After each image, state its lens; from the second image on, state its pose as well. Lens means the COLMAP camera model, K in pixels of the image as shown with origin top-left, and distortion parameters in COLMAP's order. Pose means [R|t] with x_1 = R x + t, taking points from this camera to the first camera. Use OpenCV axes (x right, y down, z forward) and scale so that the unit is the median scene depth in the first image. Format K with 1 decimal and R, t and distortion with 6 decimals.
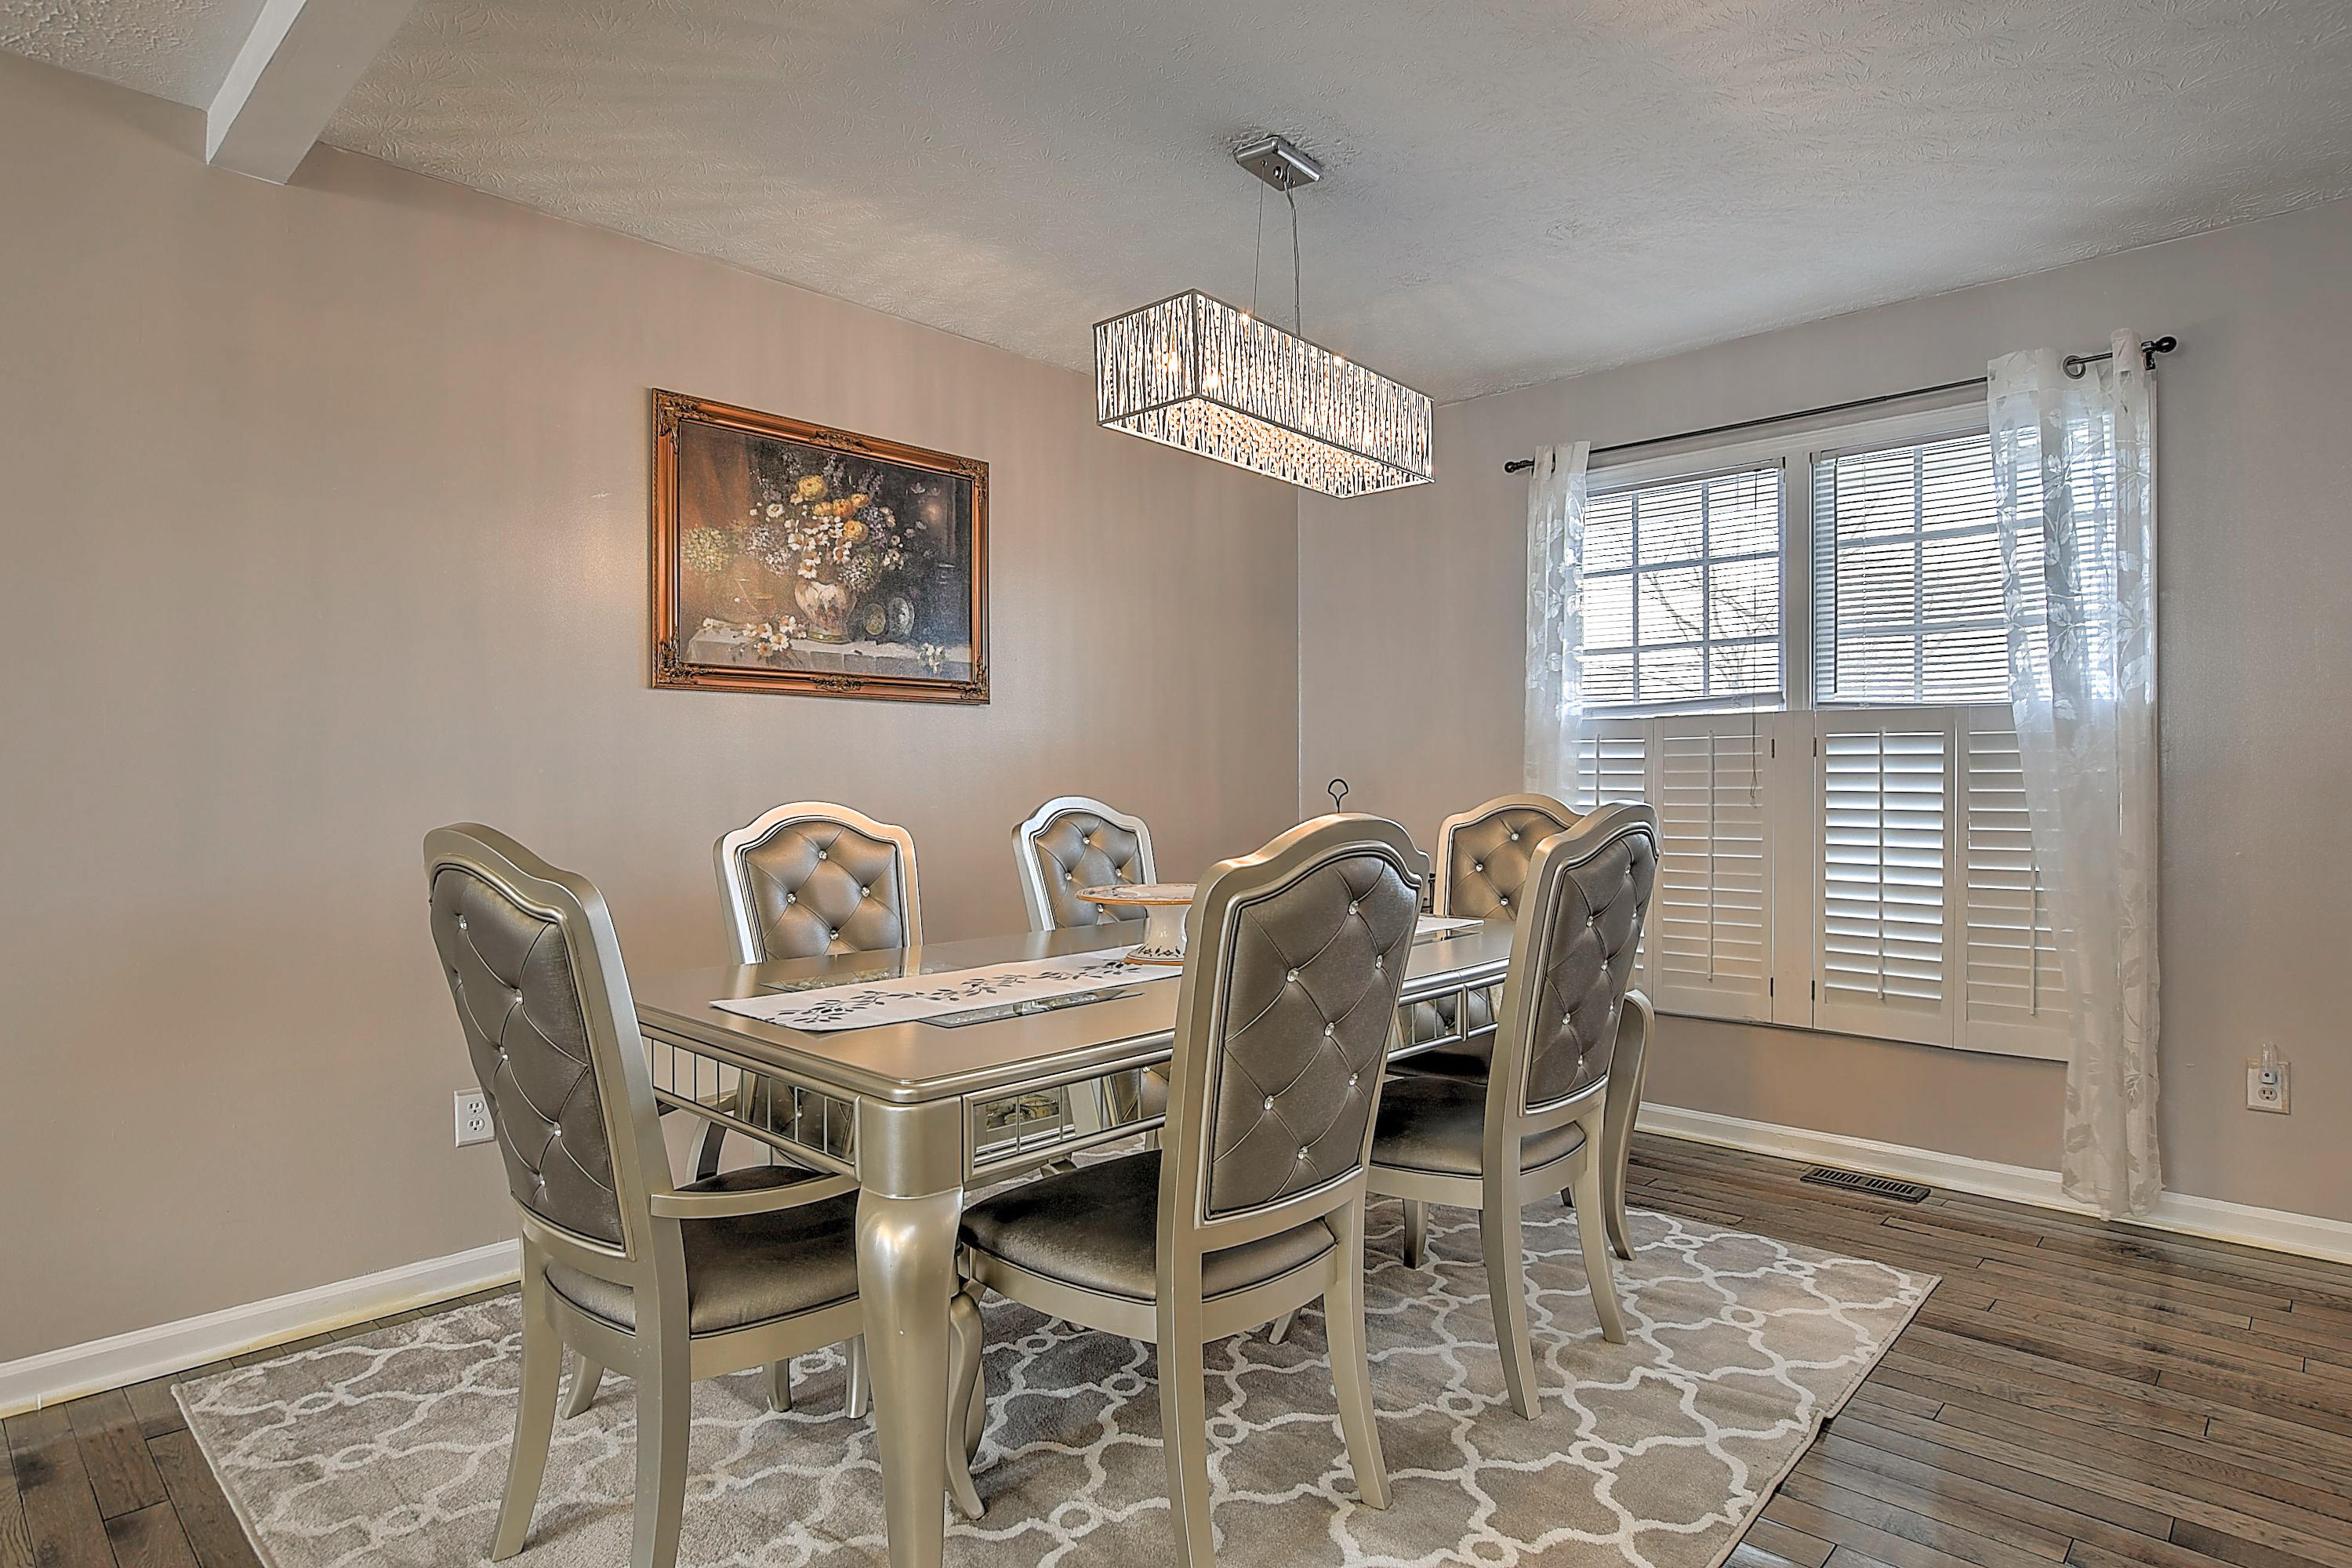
lens RADIAL K [[1255.4, 0, 1153.9], [0, 1255.4, 787.1], [0, 0, 1]] dist [-0.005173, 0.000083]
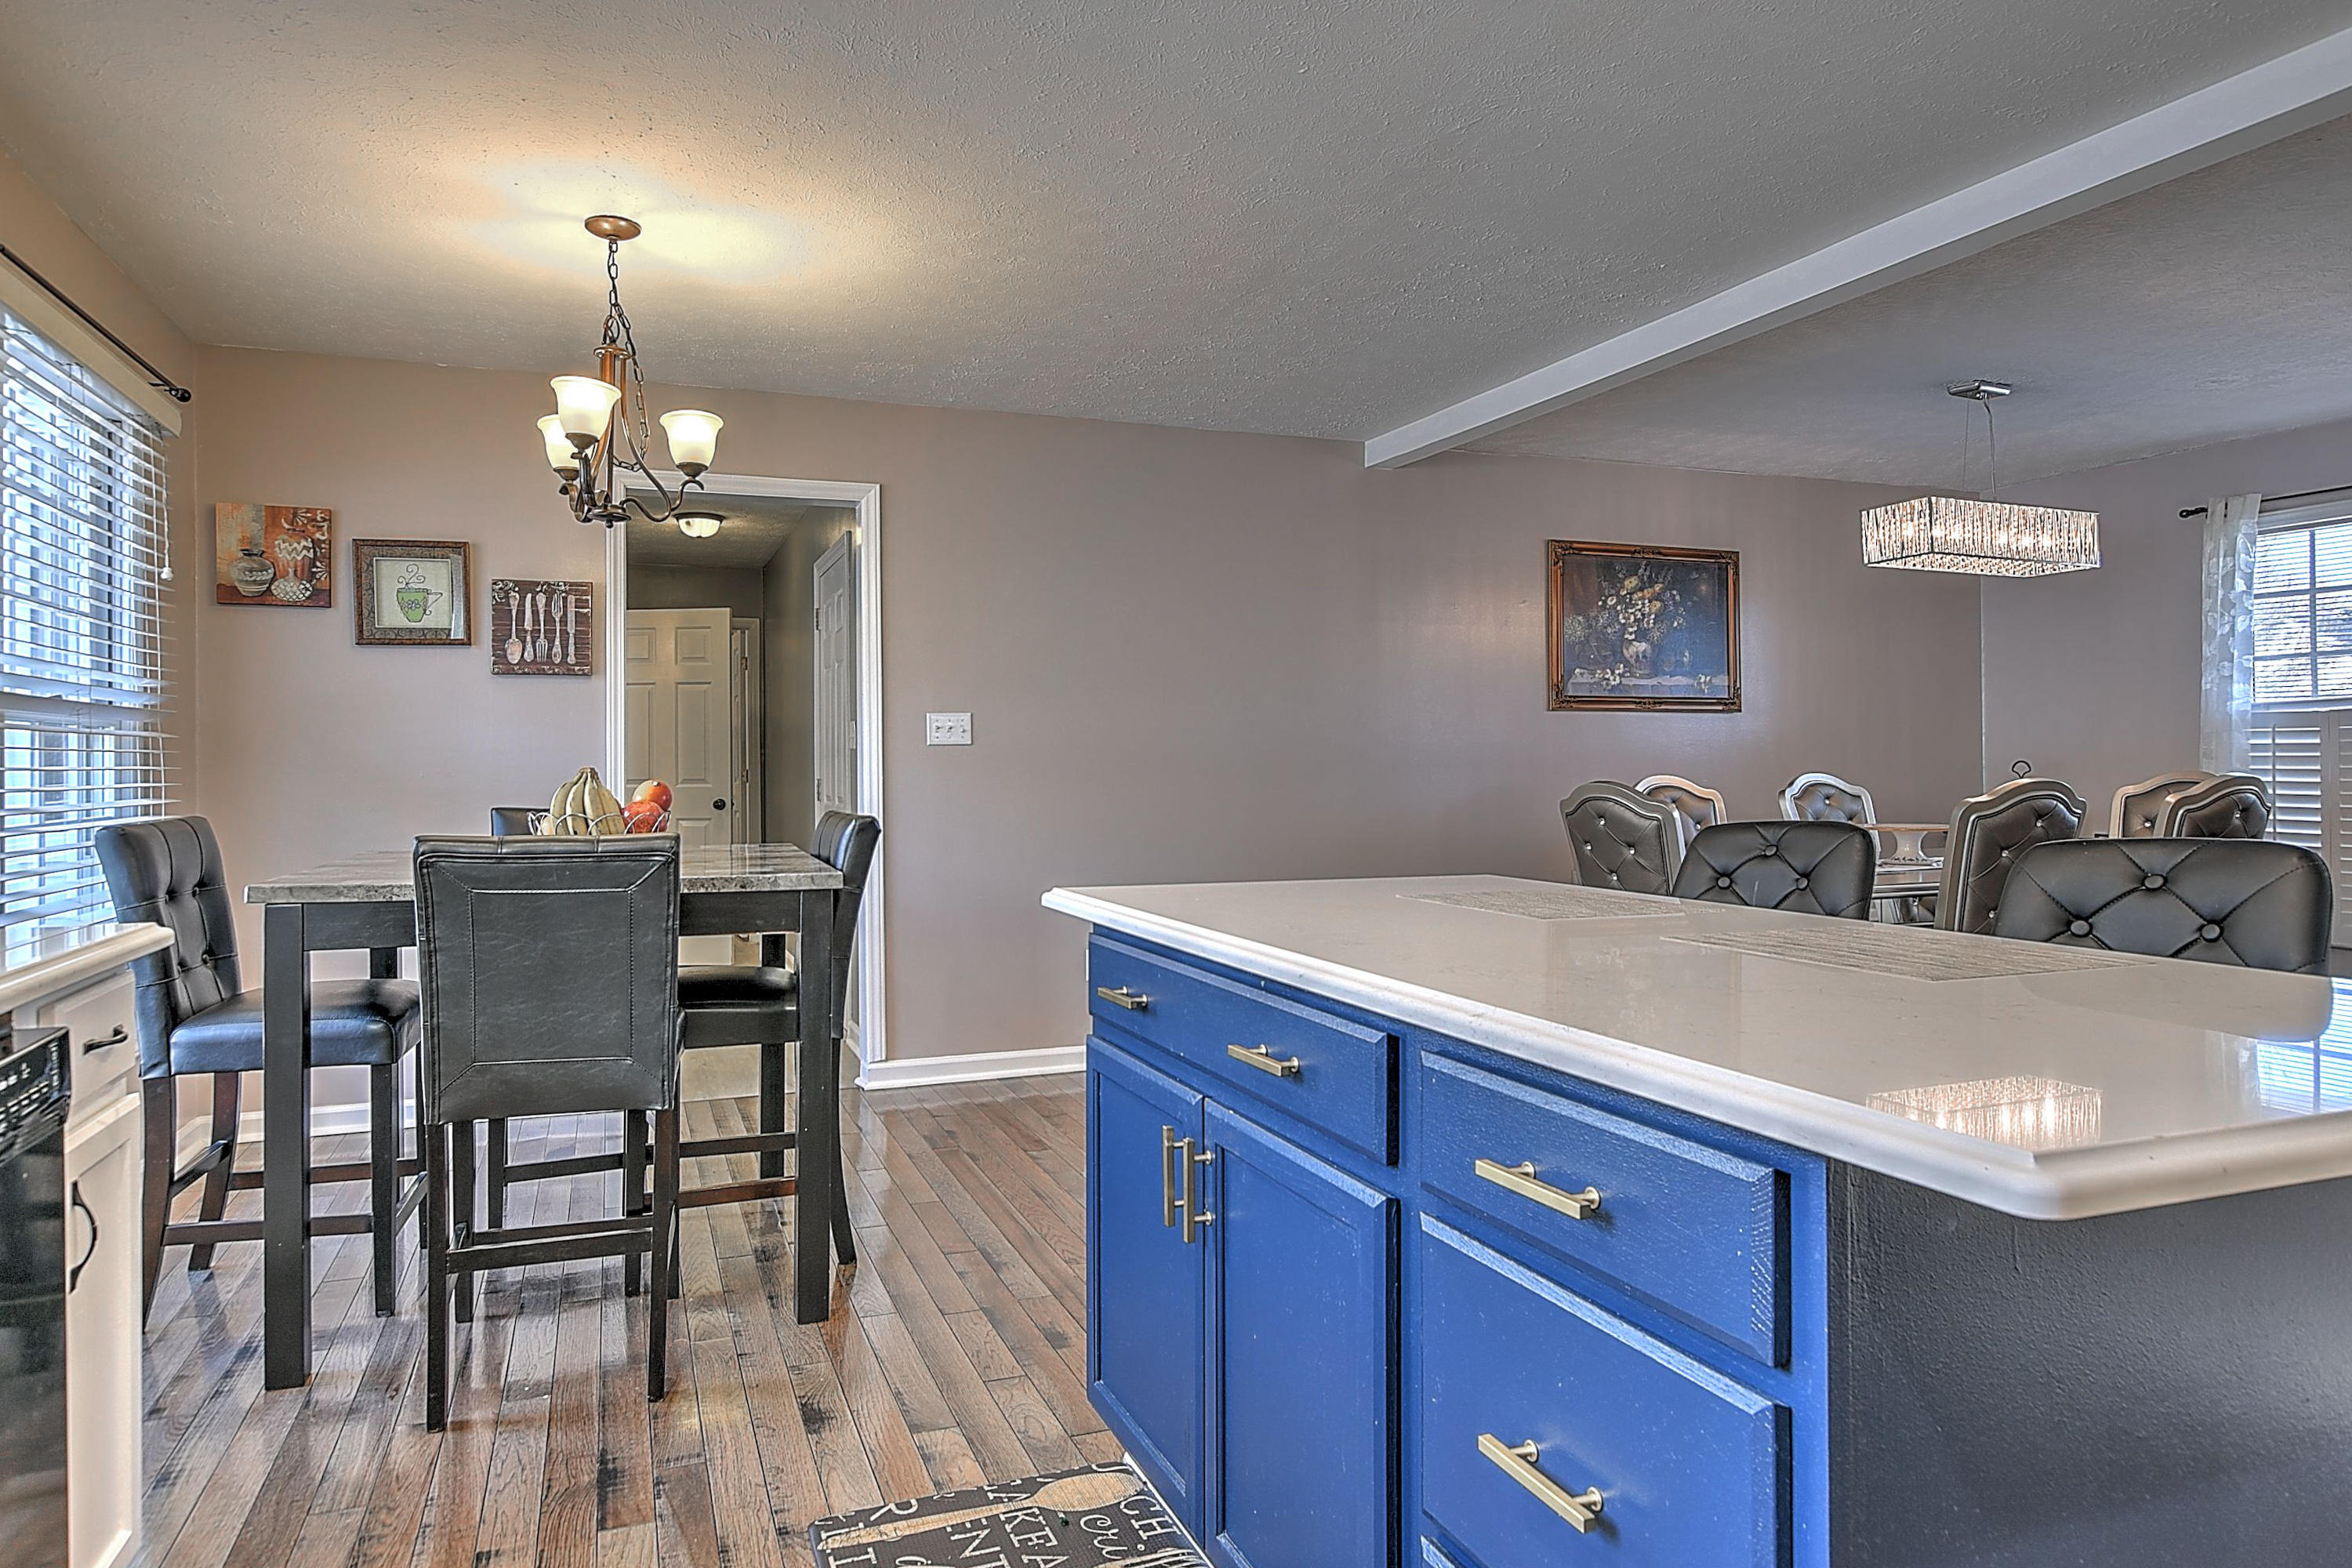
lens RADIAL K [[1323.9, 0, 1095.9], [0, 1323.9, 753.3], [0, 0, 1]] dist [0.001479, 0.000191]
pose [[0.897026, -0.007916, -0.441907, -0.138452], [0.001839, 0.999898, -0.014180, 0.004575], [0.441974, 0.011907, 0.896949, -0.845864]]
